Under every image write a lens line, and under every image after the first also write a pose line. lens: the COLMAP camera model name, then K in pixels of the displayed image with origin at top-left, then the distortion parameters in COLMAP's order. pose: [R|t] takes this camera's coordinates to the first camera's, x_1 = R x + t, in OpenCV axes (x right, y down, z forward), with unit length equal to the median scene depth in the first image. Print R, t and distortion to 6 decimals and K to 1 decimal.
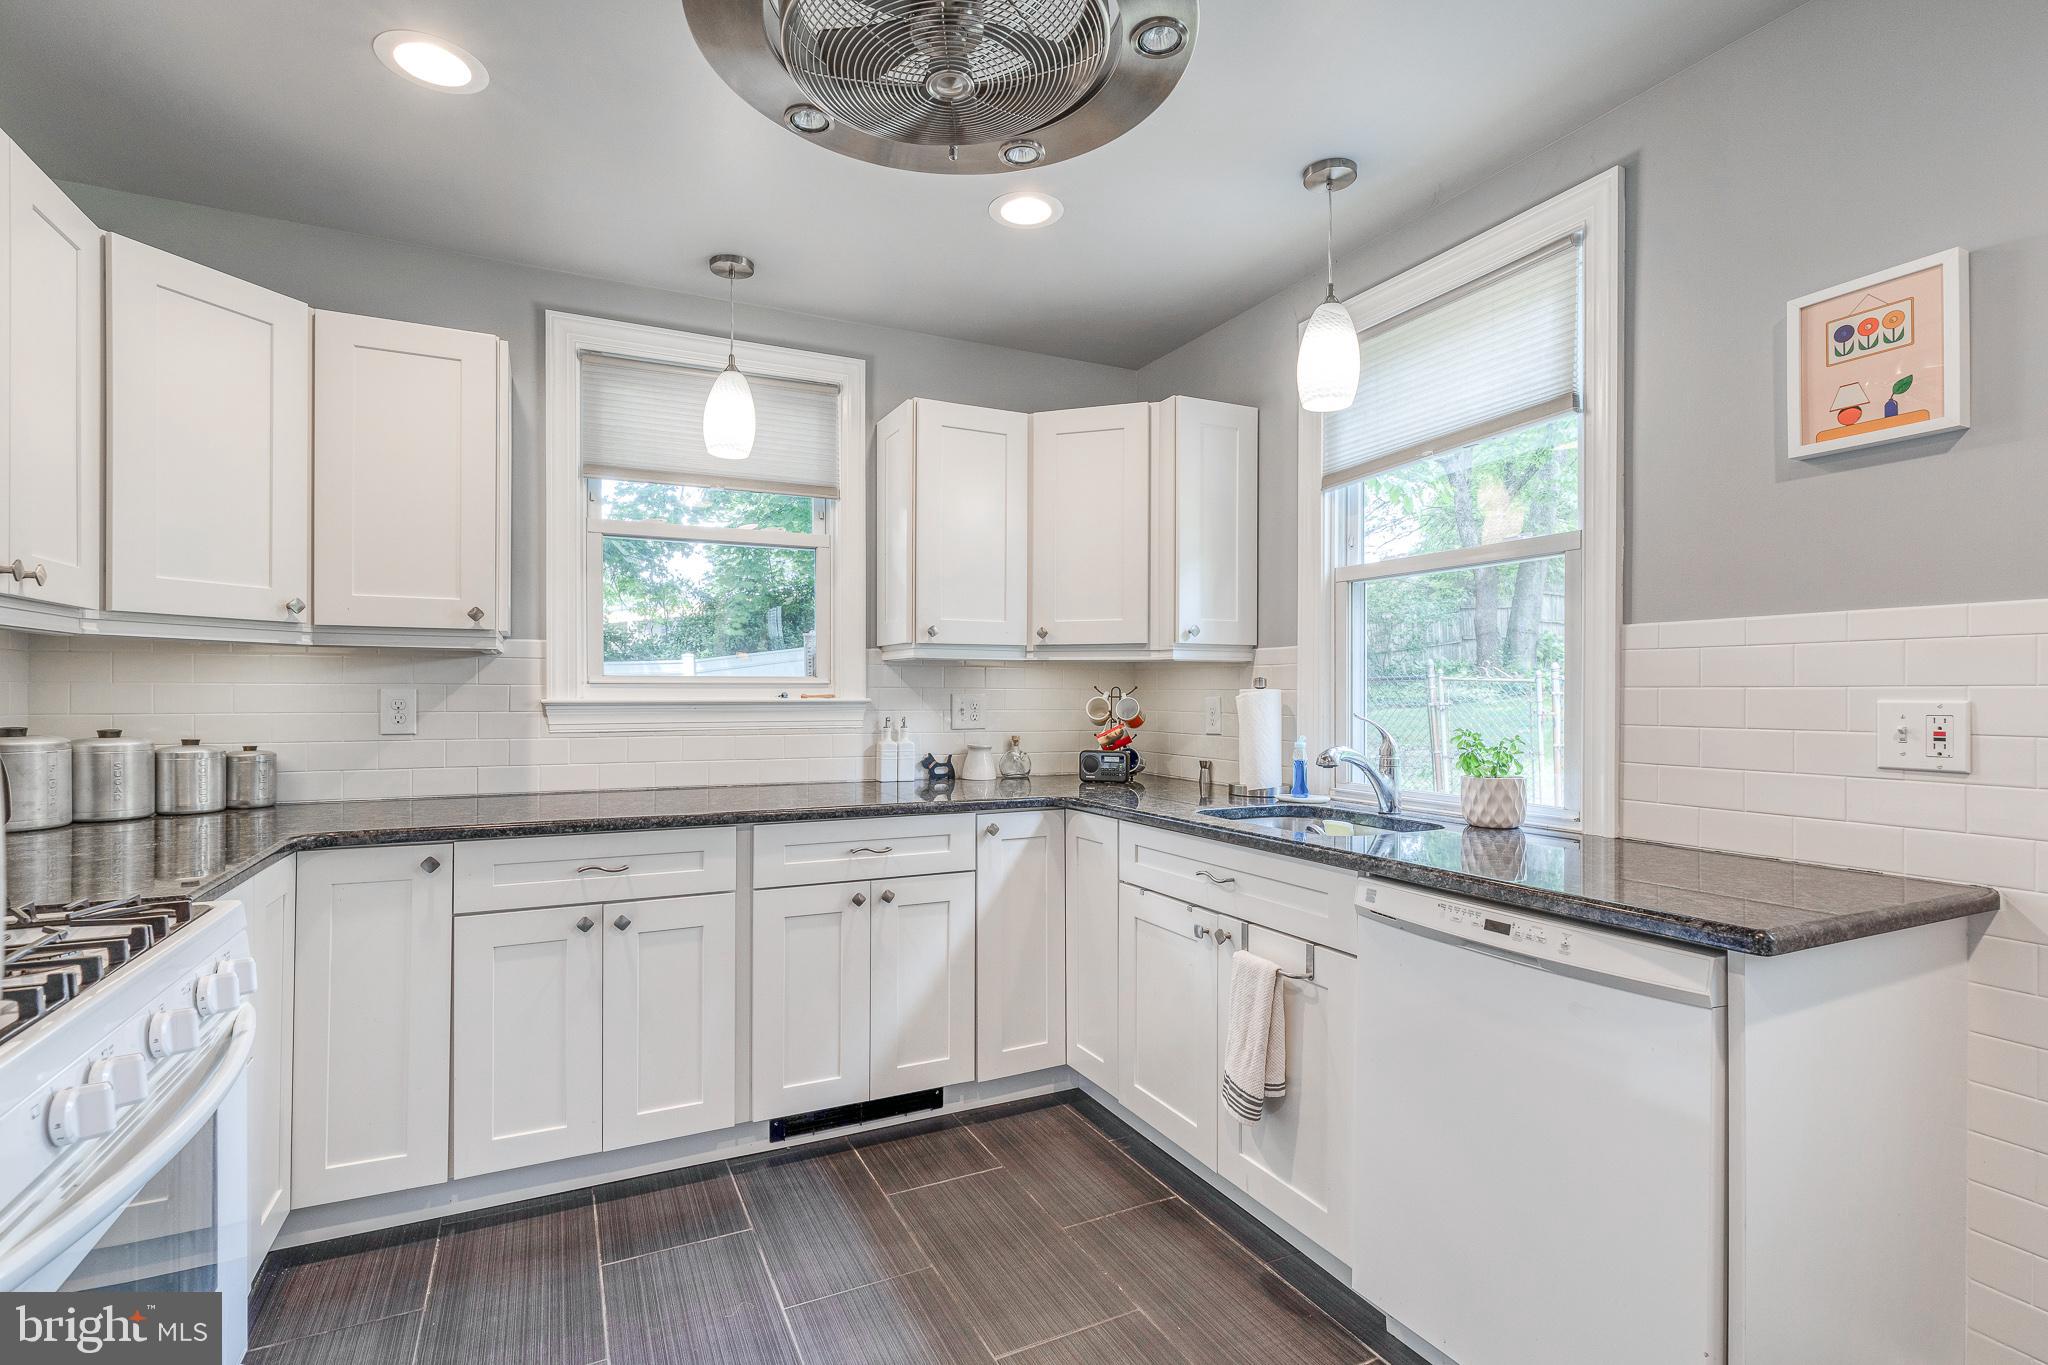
lens RADIAL K [[959.0, 0, 1065.2], [0, 959.0, 694.5], [0, 0, 1]] dist [0.005715, -0.002579]
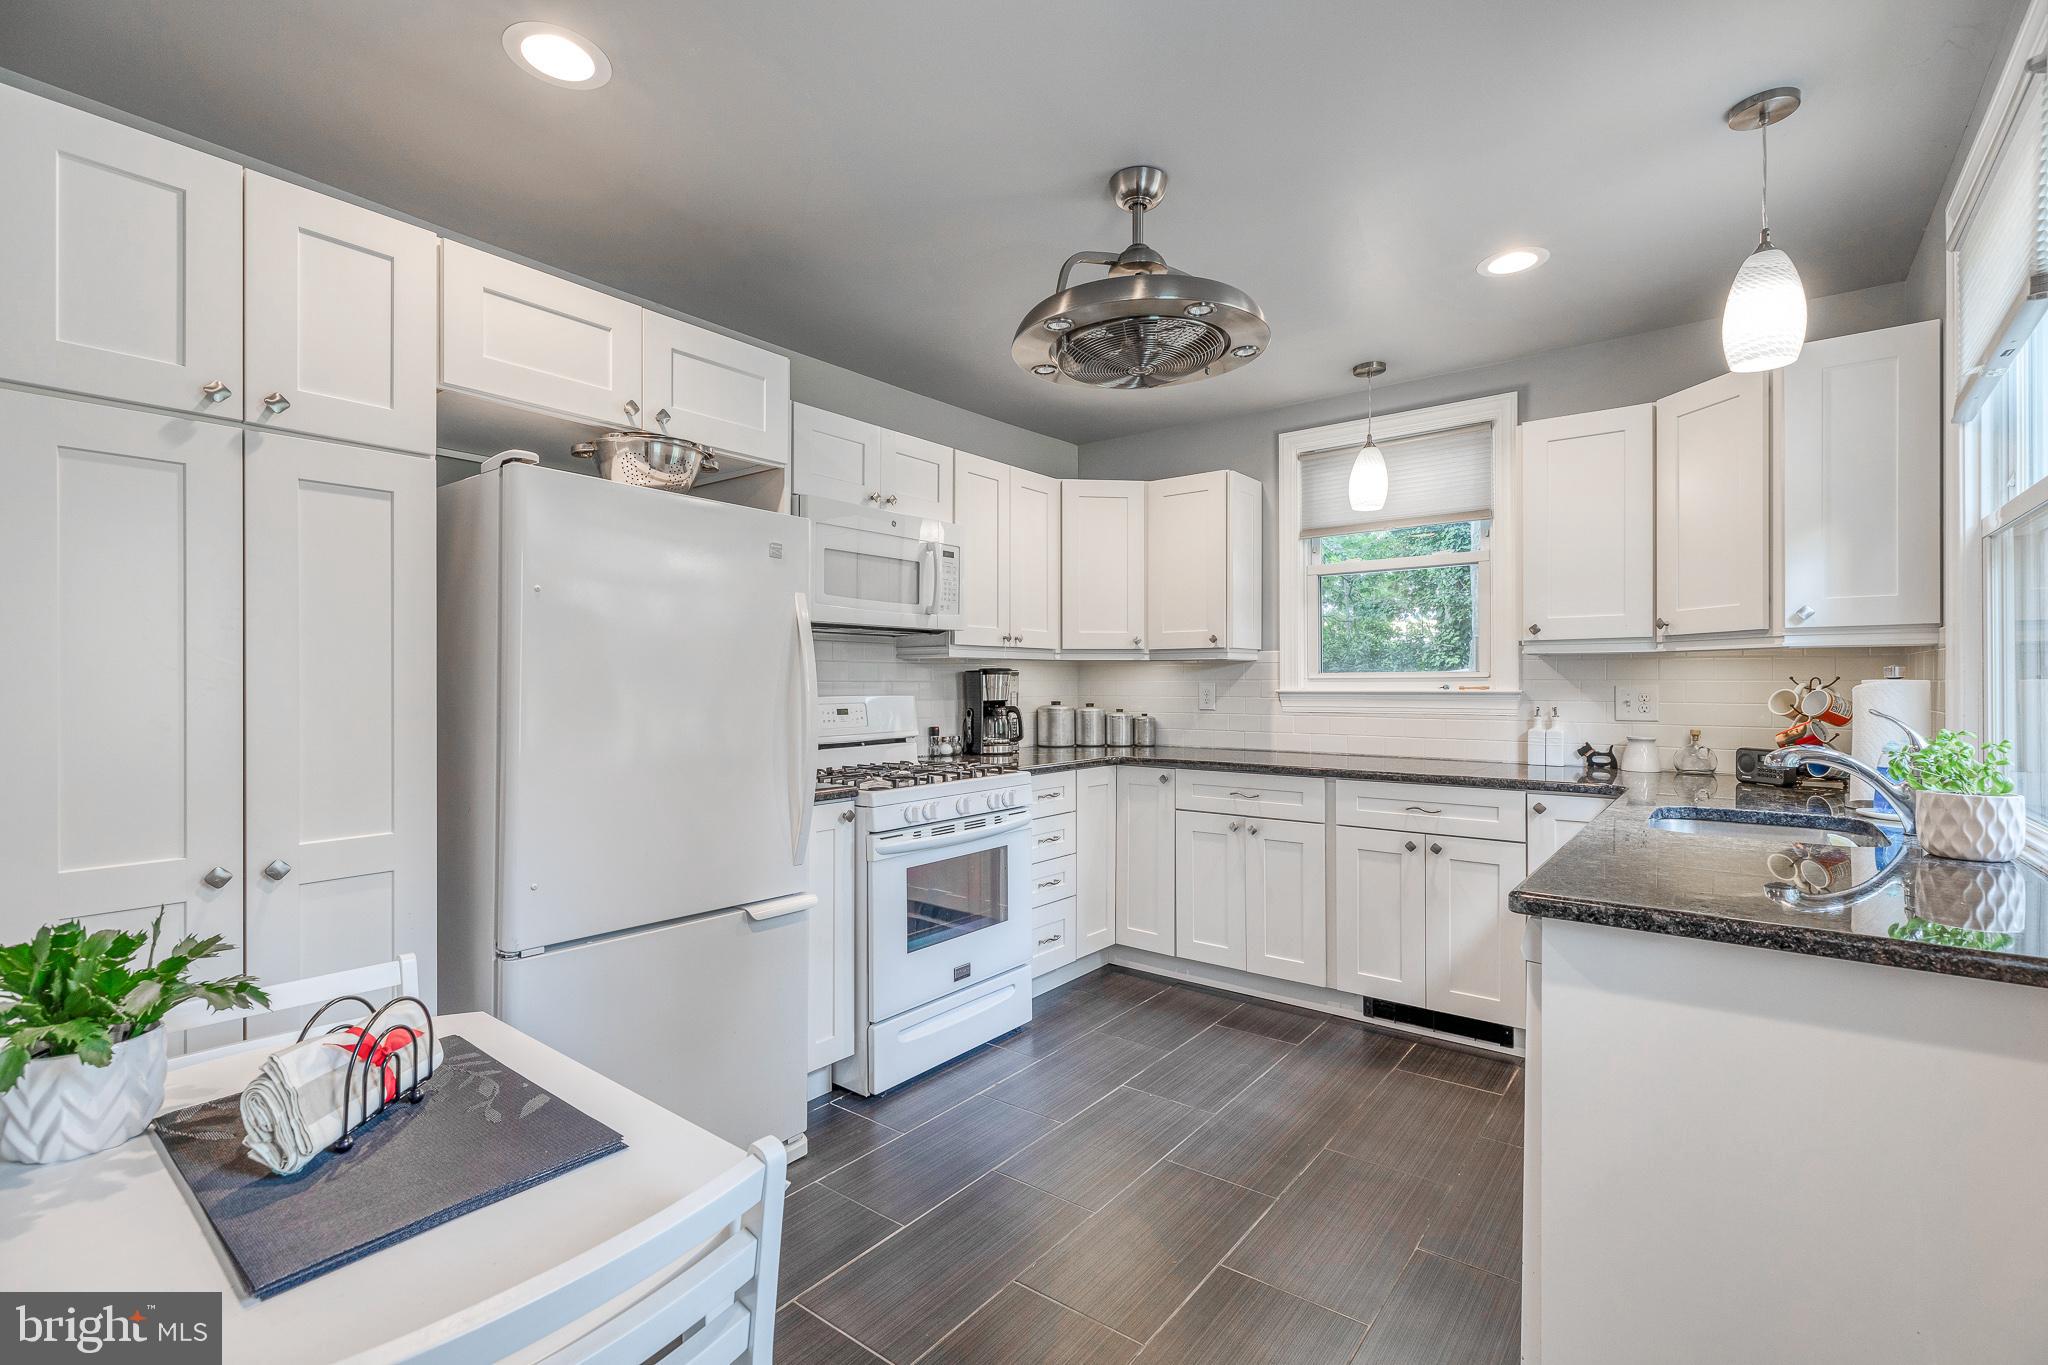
lens RADIAL K [[959.0, 0, 1003.7], [0, 959.0, 689.0], [0, 0, 1]] dist [0.005715, -0.002579]
pose [[0.401275, 0.001835, -0.915956, 0.728994], [0.000464, 0.999997, 0.002207, 0.000373], [0.915957, -0.001311, 0.401273, -0.012947]]
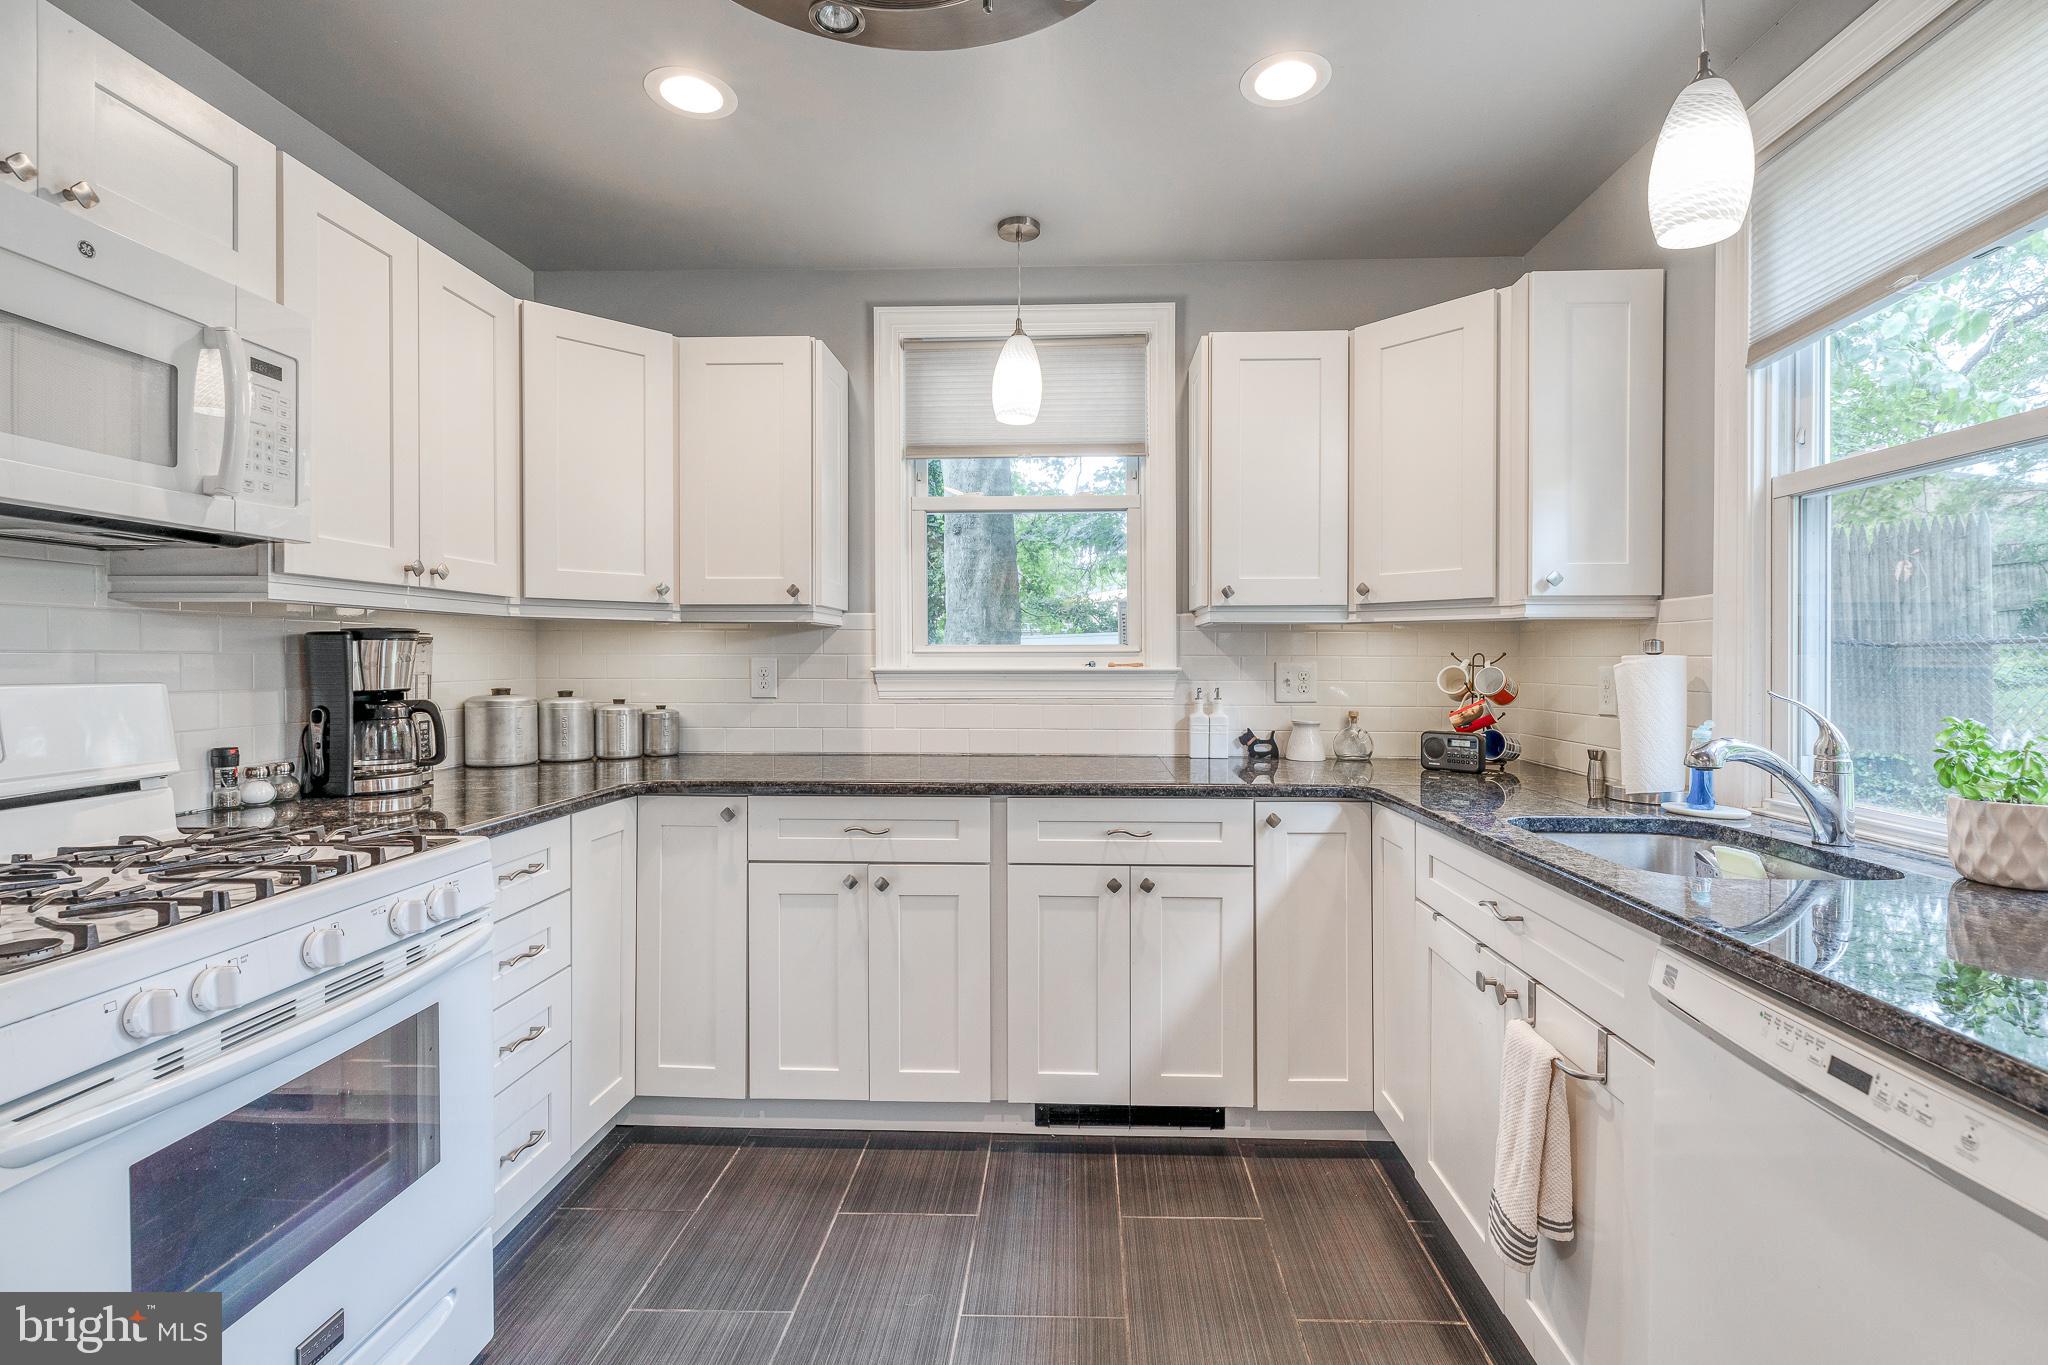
lens RADIAL K [[959.0, 0, 1079.3], [0, 959.0, 670.0], [0, 0, 1]] dist [0.005715, -0.002579]
pose [[0.877111, 0.002476, -0.480282, 0.193954], [0.000586, 0.999980, 0.006226, 0.000950], [0.480288, -0.005742, 0.877092, 0.173773]]
